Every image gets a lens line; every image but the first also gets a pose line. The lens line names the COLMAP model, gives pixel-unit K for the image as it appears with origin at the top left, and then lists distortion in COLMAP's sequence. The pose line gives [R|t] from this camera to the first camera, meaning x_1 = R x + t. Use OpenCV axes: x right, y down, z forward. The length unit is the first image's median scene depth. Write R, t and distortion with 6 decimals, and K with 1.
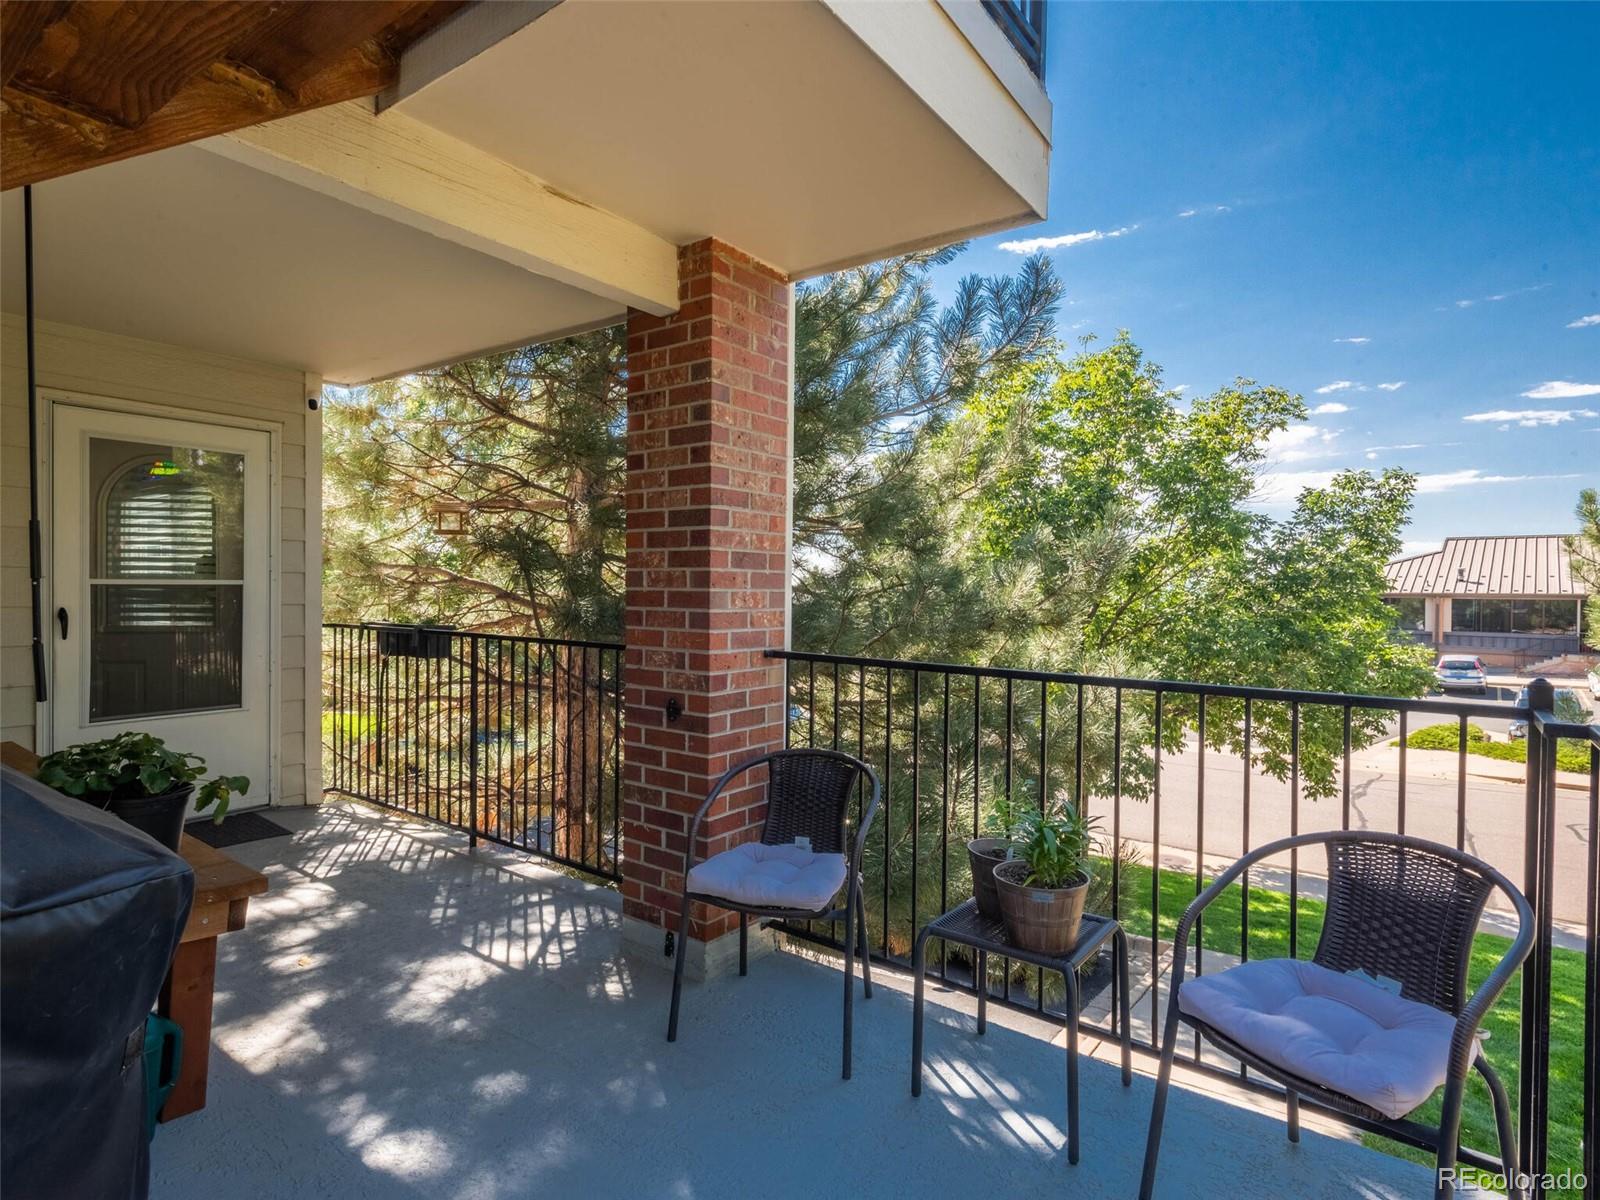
lens RADIAL K [[838.6, 0, 800.1], [0, 838.6, 598.0], [0, 0, 1]] dist [0.003420, 0.000601]
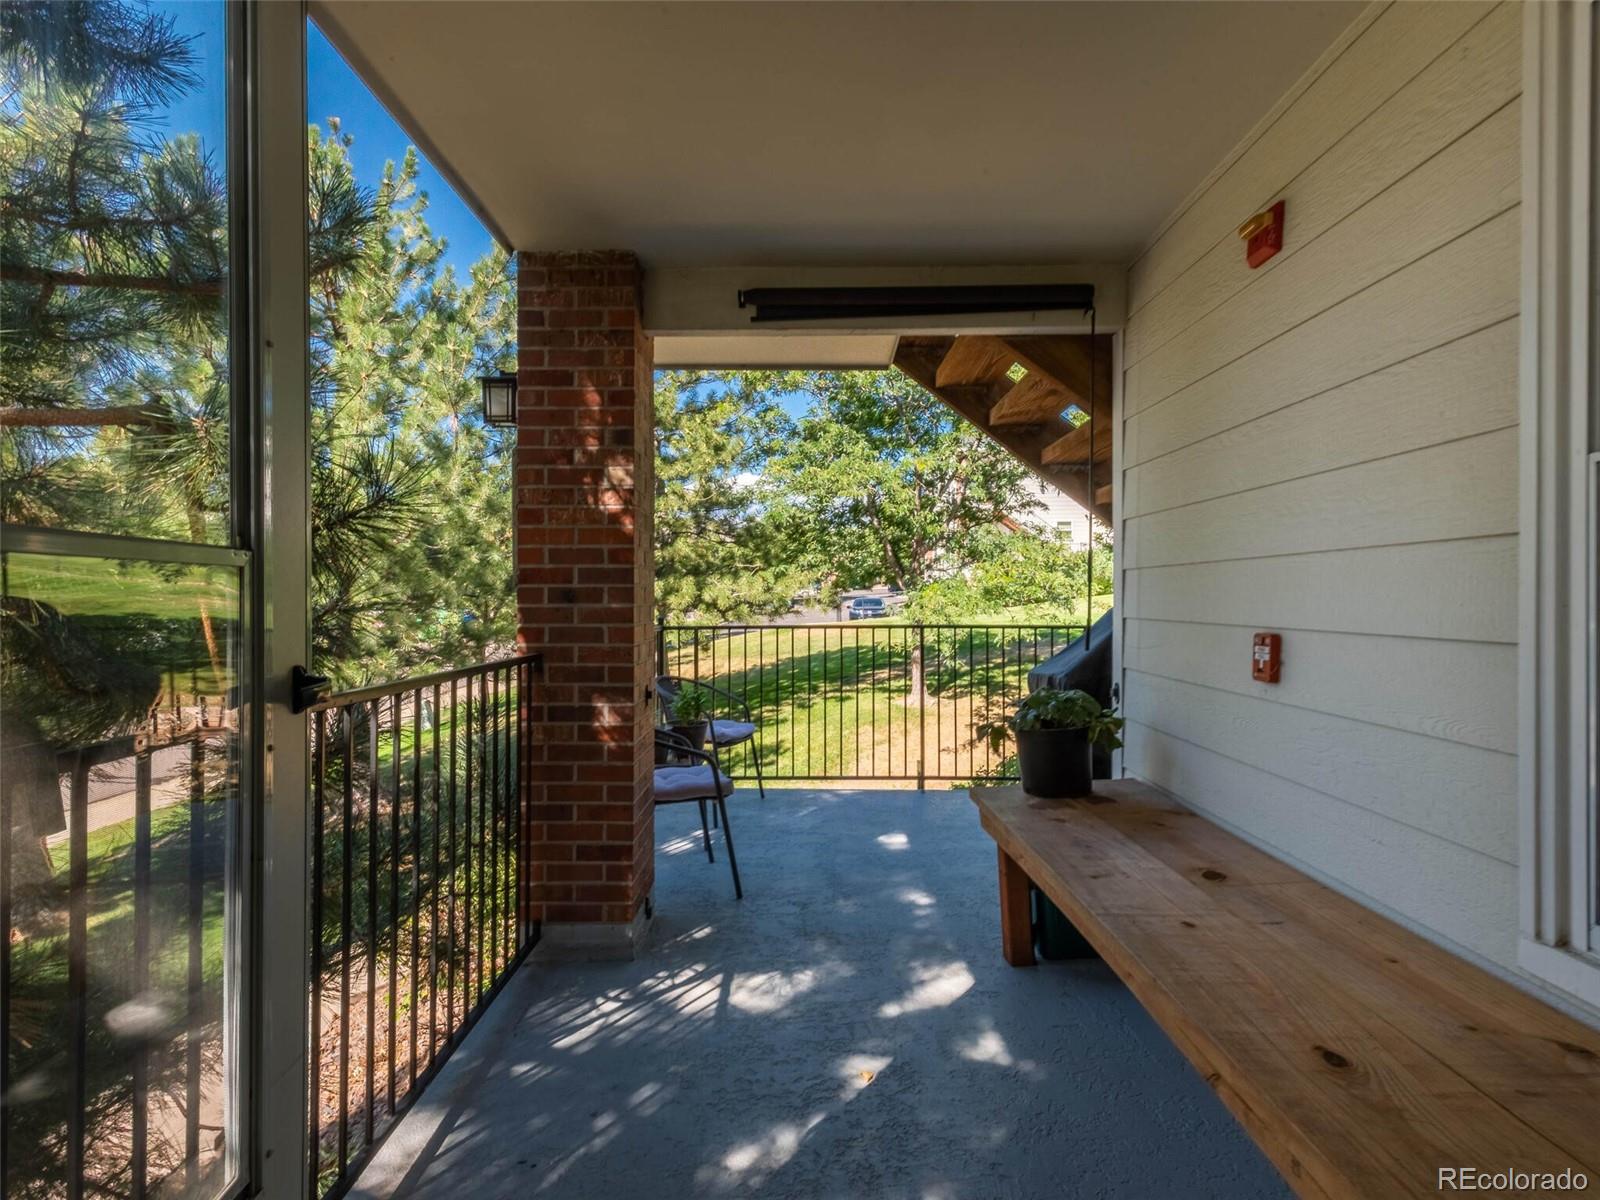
lens RADIAL K [[838.6, 0, 798.1], [0, 838.6, 597.0], [0, 0, 1]] dist [0.003420, 0.000601]
pose [[-0.593211, 0.000037, 0.805047, -1.161728], [0.012641, 0.999877, 0.009269, -0.009506], [-0.804948, 0.015675, -0.593139, 1.481157]]
